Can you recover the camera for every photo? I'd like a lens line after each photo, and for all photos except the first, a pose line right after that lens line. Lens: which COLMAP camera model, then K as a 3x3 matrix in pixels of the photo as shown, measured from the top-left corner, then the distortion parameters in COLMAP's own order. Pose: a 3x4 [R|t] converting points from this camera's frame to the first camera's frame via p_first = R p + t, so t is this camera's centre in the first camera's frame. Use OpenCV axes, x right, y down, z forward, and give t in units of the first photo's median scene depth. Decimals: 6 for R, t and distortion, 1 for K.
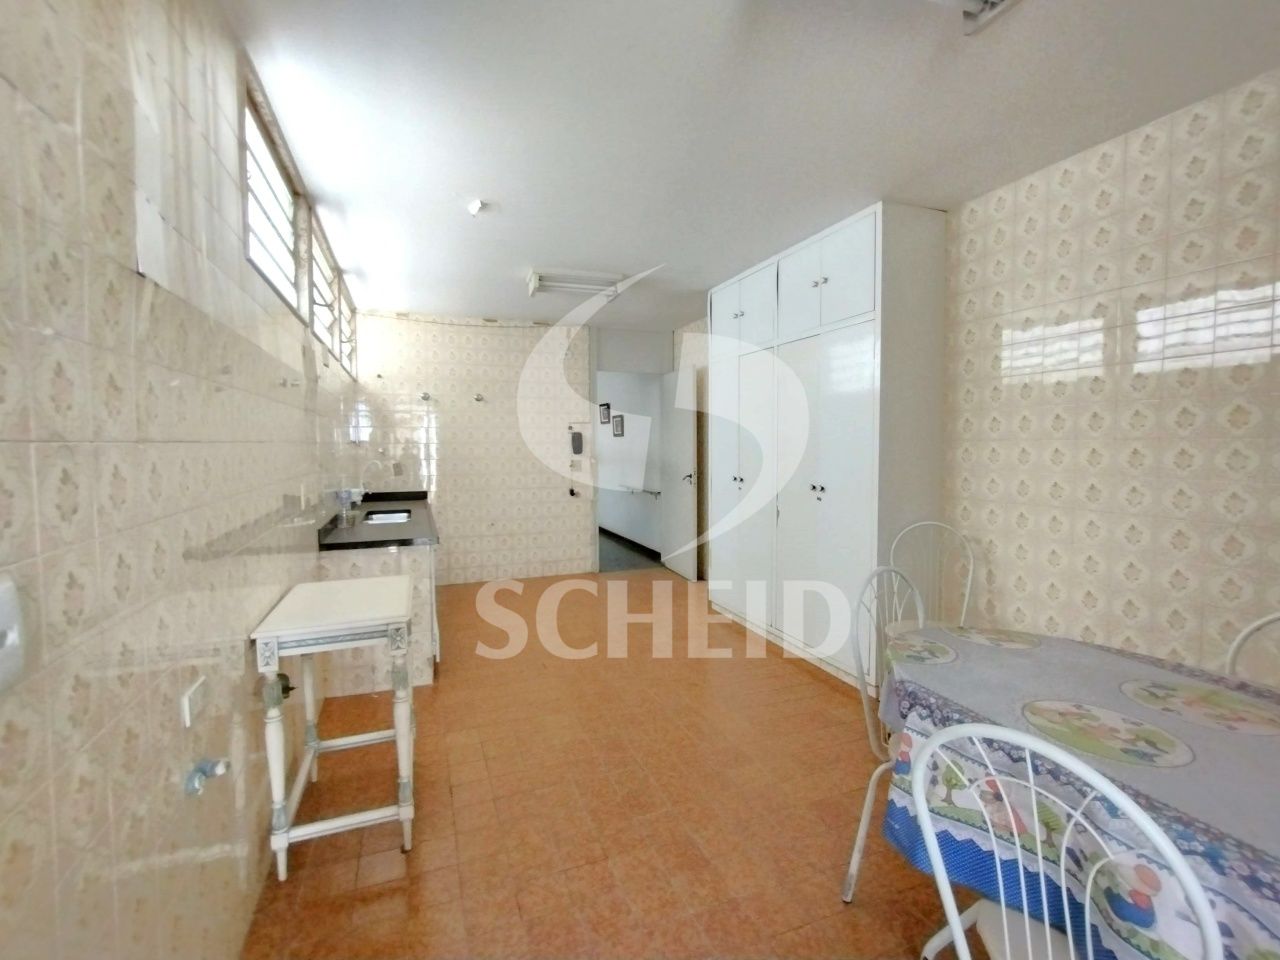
lens RADIAL K [[582.1, 0, 634.8], [0, 582.1, 473.5], [0, 0, 1]] dist [-0.010104, 0.004570]
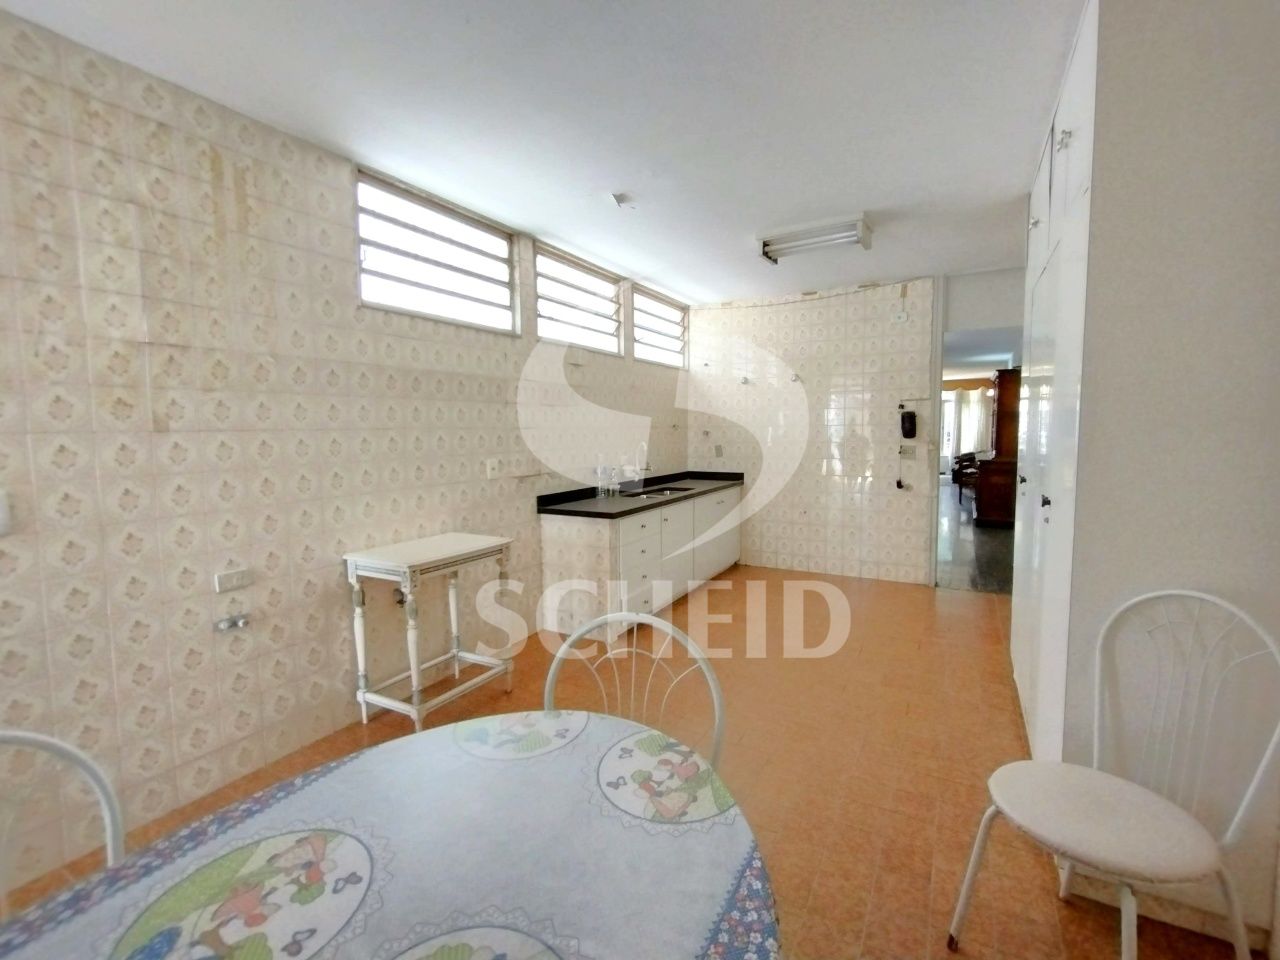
lens RADIAL K [[582.1, 0, 633.3], [0, 582.1, 477.6], [0, 0, 1]] dist [-0.010104, 0.004570]
pose [[0.637321, 0.060269, -0.768238, 0.770598], [-0.029823, 0.998119, 0.053562, -0.027422], [0.770021, -0.011225, 0.637919, 0.473542]]
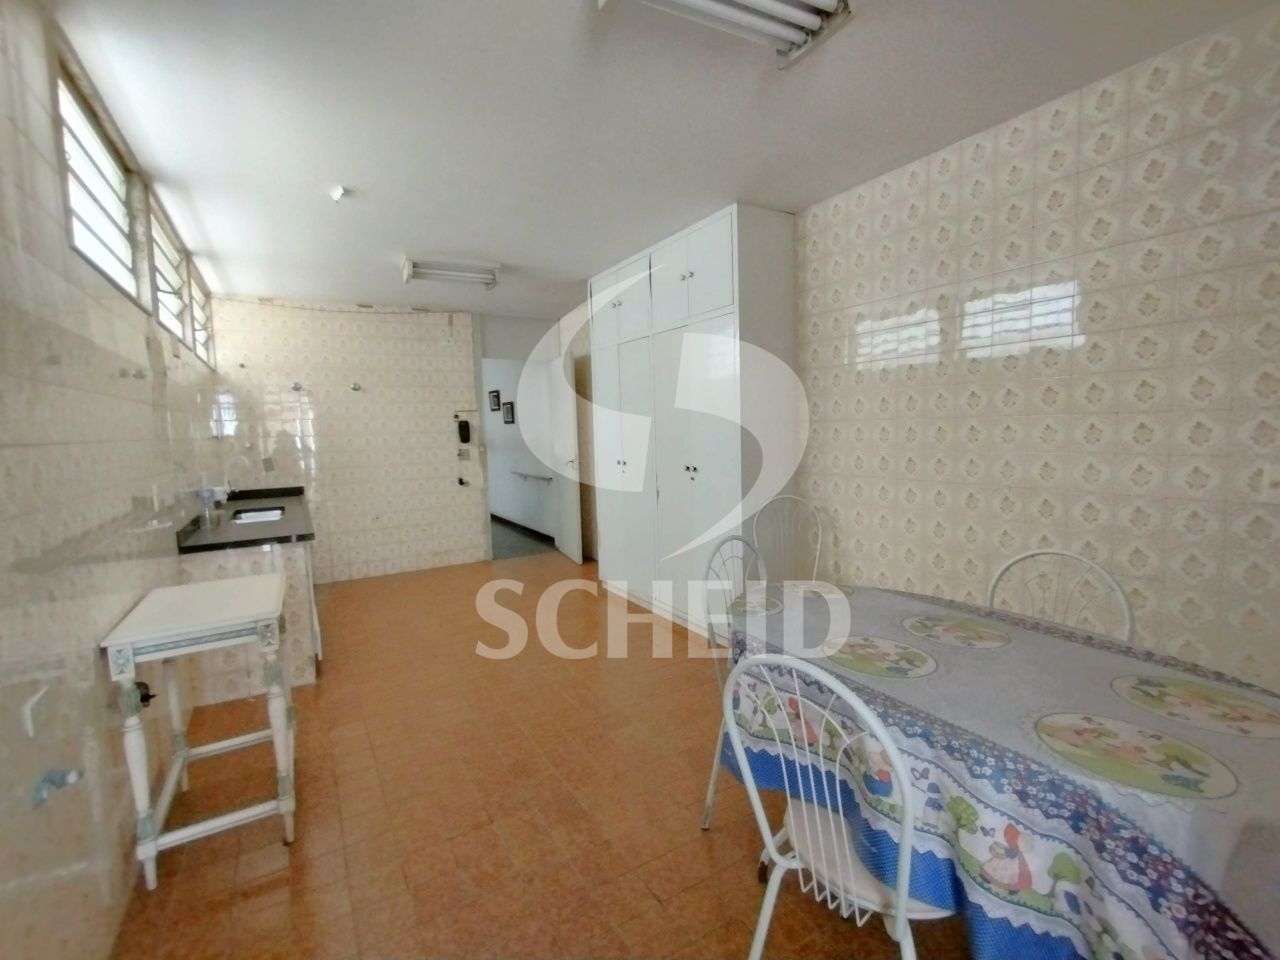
lens RADIAL K [[582.1, 0, 634.3], [0, 582.1, 473.6], [0, 0, 1]] dist [-0.010104, 0.004570]
pose [[0.985245, -0.038083, 0.166859, 0.048669], [0.033556, 0.998990, 0.029866, -0.002179], [-0.167828, -0.023827, 0.985528, -0.071036]]
